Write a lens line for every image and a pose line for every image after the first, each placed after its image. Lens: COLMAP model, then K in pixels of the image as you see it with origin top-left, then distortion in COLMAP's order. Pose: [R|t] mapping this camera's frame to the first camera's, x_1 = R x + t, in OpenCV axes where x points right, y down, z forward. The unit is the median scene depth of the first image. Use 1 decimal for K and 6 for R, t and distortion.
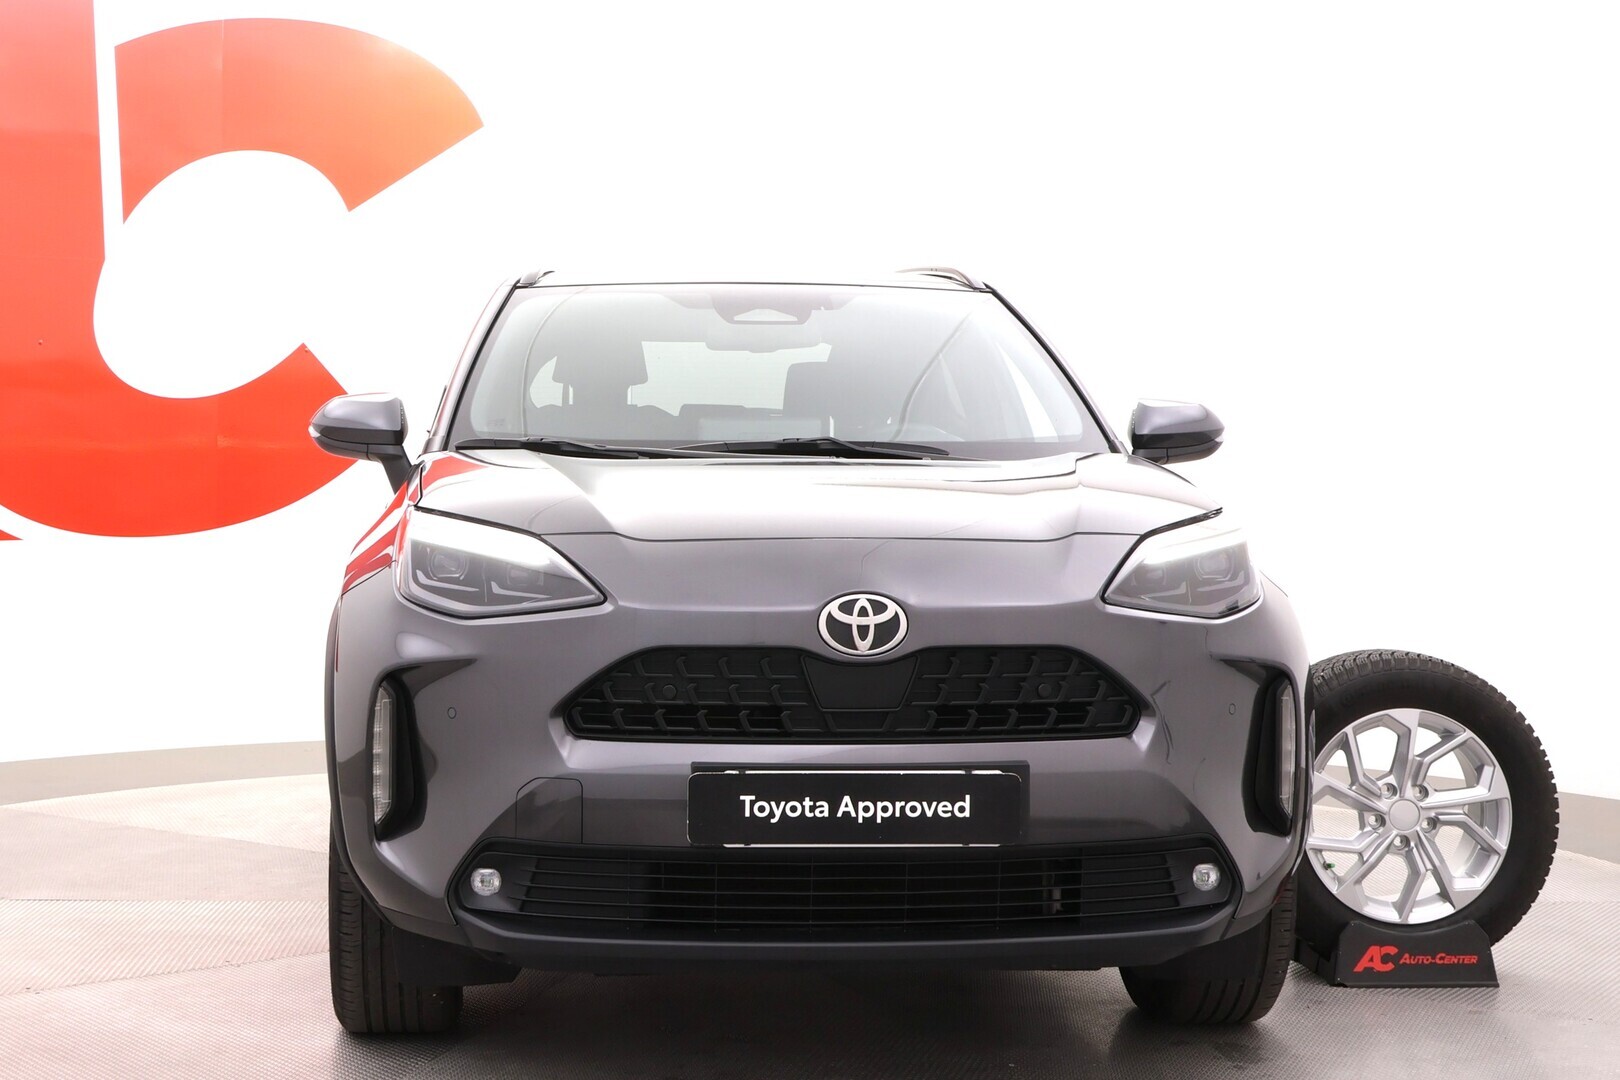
lens RADIAL K [[1460.4, 0, 810.0], [0, 1460.4, 540.0], [0, 0, 1]] dist [-0.004014, 0.001848]
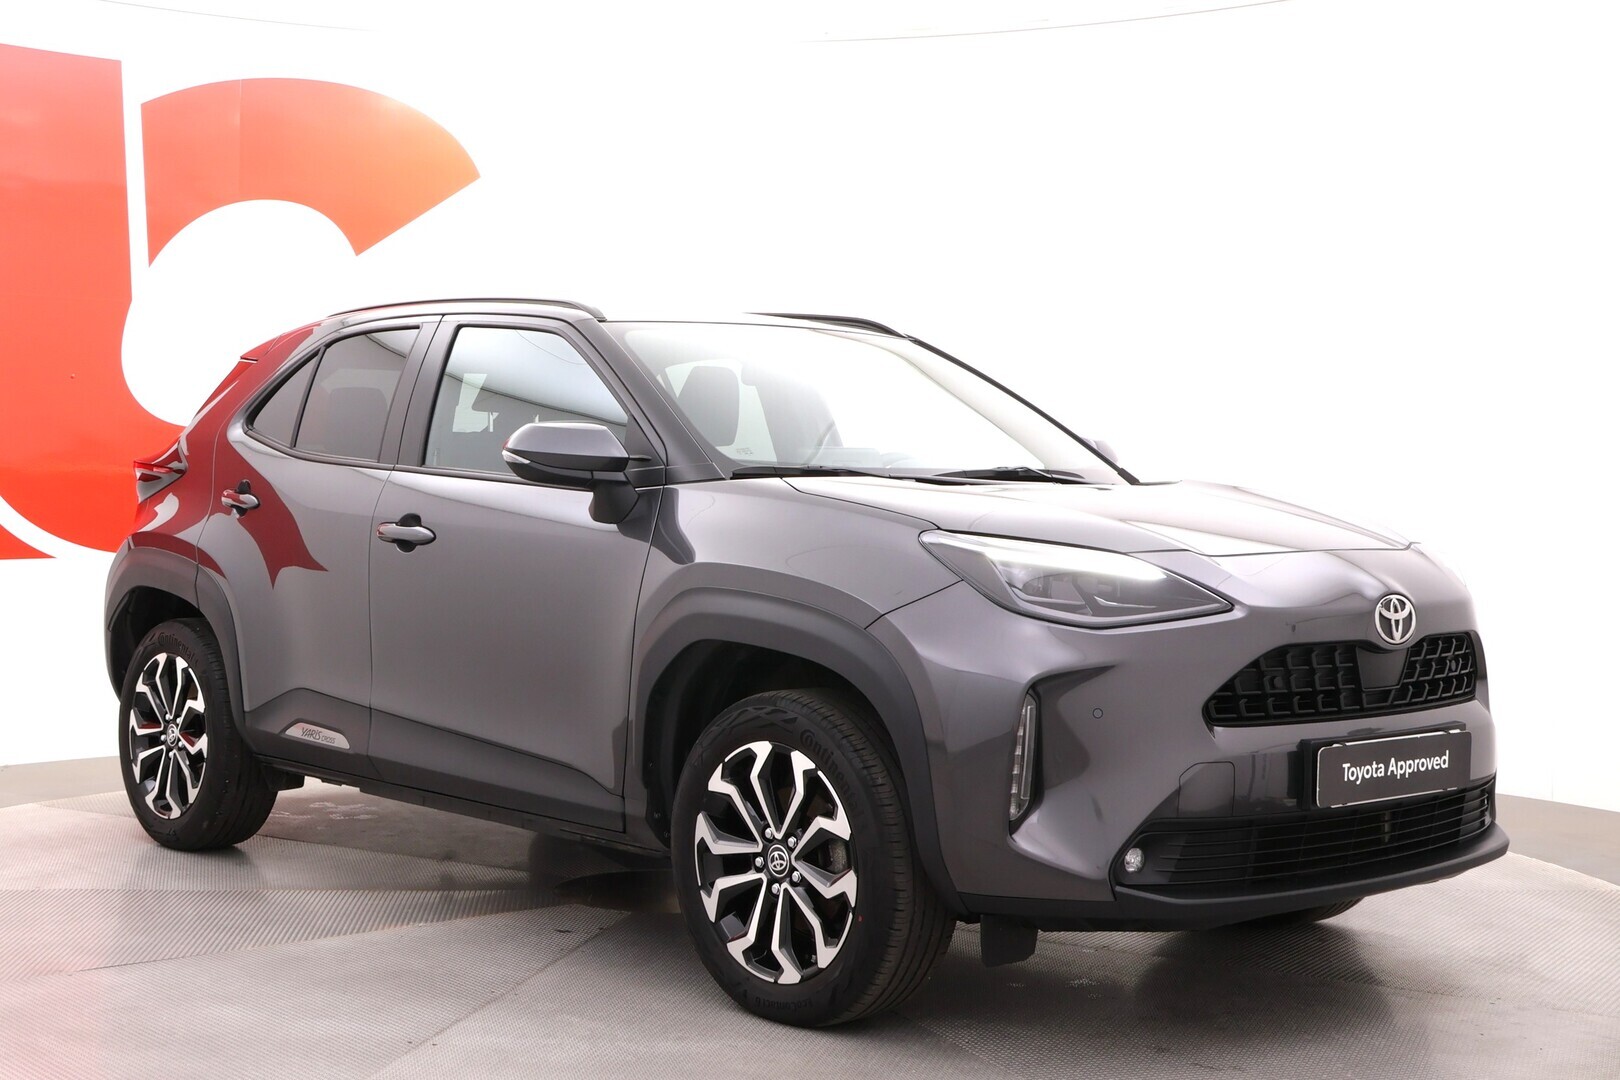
lens RADIAL K [[1336.8, 0, 810.0], [0, 1336.8, 540.0], [0, 0, 1]] dist [-0.184817, 0.000105]
pose [[0.967519, -0.020013, 0.252003, -0.709645], [0.023702, 0.999652, -0.011609, -0.007831], [-0.251683, 0.017205, 0.967657, 0.074666]]
